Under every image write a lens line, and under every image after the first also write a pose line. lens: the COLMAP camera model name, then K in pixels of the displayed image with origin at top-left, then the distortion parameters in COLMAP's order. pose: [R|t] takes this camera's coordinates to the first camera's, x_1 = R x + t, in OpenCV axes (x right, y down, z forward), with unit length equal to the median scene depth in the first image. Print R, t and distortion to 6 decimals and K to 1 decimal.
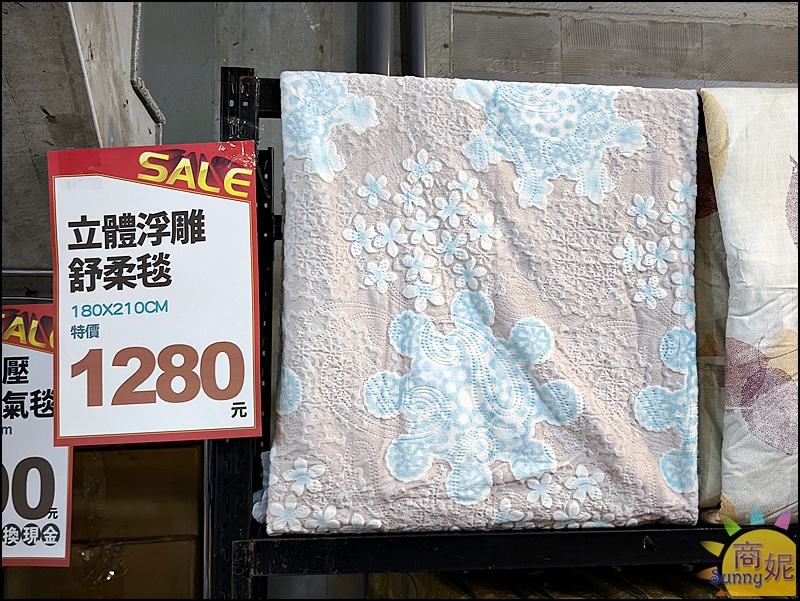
lens RADIAL K [[817.5, 0, 400.0], [0, 817.5, 300.5], [0, 0, 1]] dist [-0.009084, -0.026001]
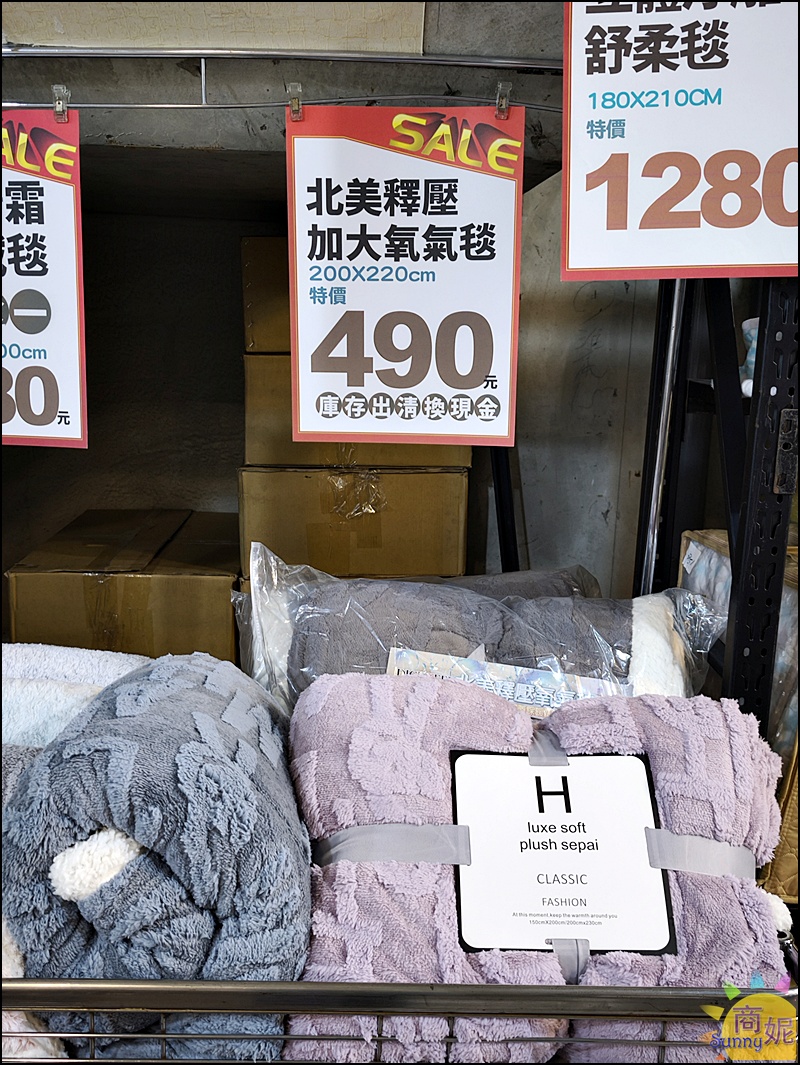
lens RADIAL K [[1088.3, 0, 400.0], [0, 1088.3, 532.5], [0, 0, 1]] dist [-0.009084, -0.026001]
pose [[0.995820, 0.053915, -0.073726, -0.478270], [-0.032123, 0.962360, 0.269873, 0.131532], [0.085501, -0.266377, 0.960069, -0.084610]]
